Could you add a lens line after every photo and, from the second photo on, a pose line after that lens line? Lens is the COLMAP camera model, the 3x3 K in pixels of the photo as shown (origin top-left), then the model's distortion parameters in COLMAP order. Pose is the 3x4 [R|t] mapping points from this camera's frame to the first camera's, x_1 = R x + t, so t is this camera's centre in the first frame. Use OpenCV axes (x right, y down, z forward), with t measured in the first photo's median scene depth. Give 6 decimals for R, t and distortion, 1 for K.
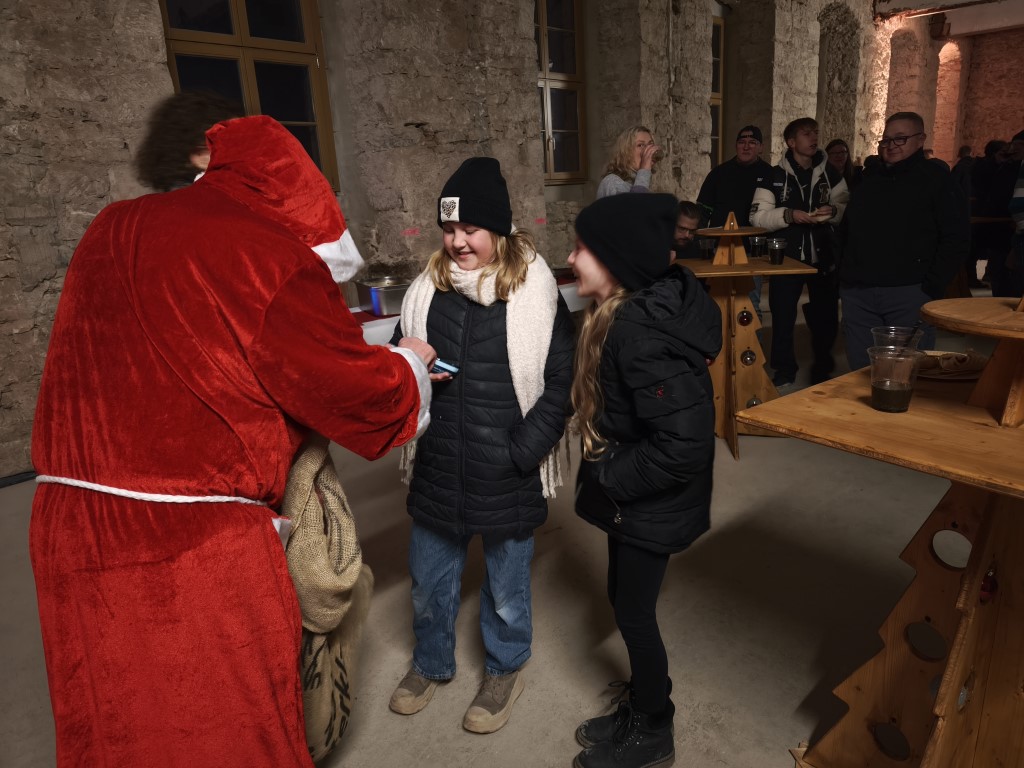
lens RADIAL K [[701.1, 0, 503.5], [0, 701.1, 381.7], [0, 0, 1]] dist [0.000409, -0.012502]
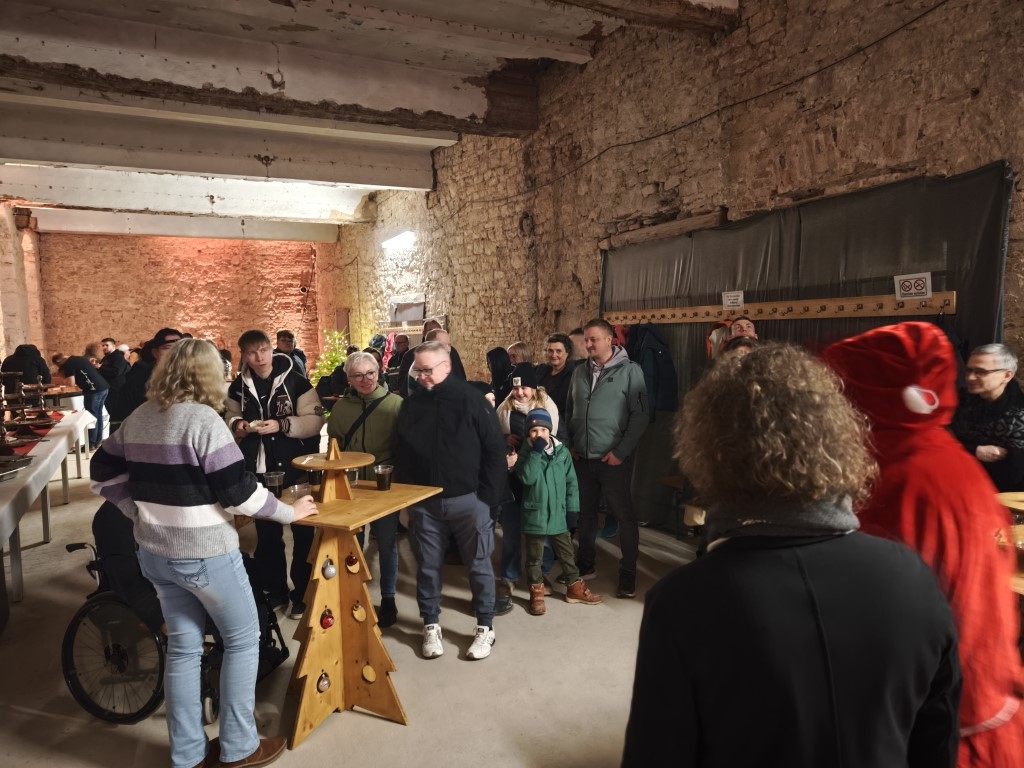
lens RADIAL K [[687.5, 0, 512.8], [0, 687.5, 397.7], [0, 0, 1]] dist [0.000346, -0.008044]
pose [[0.304346, -0.040024, 0.951720, -0.139110], [0.252124, 0.966869, -0.039964, -0.070845], [-0.918590, 0.252114, 0.304354, 0.185365]]
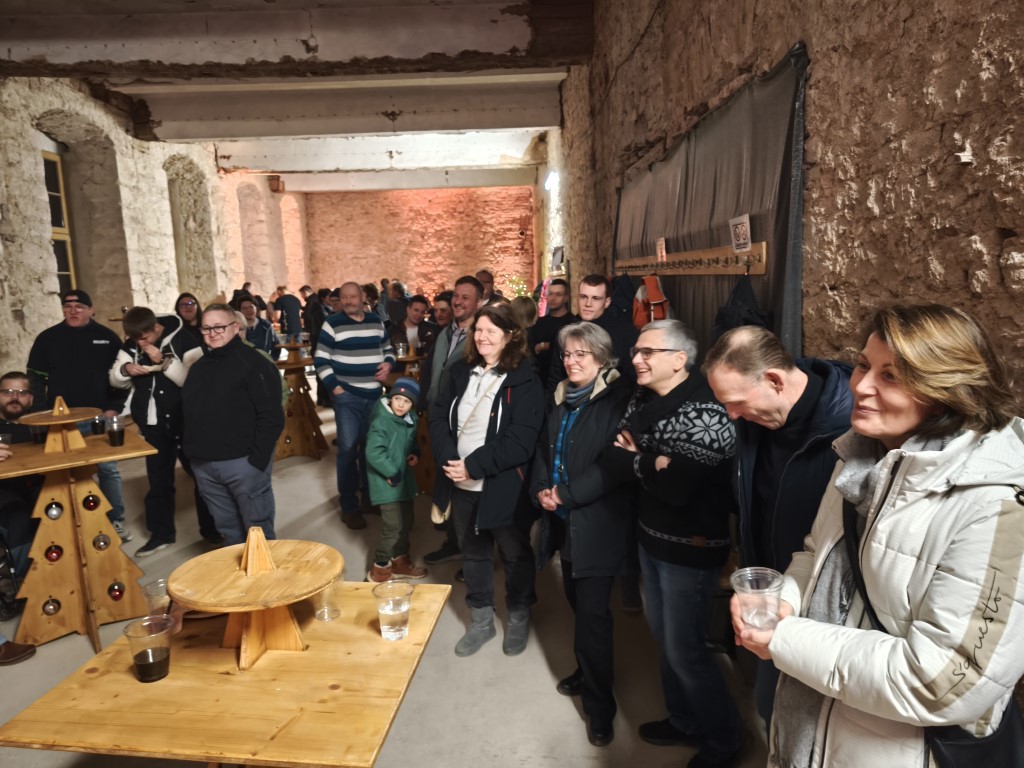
lens RADIAL K [[701.1, 0, 503.5], [0, 701.1, 381.7], [0, 0, 1]] dist [0.000409, -0.012502]
pose [[0.689667, -0.069304, 0.720803, 0.020462], [0.179251, 0.980769, -0.077209, -0.028429], [-0.701590, 0.182453, 0.688827, -0.029005]]
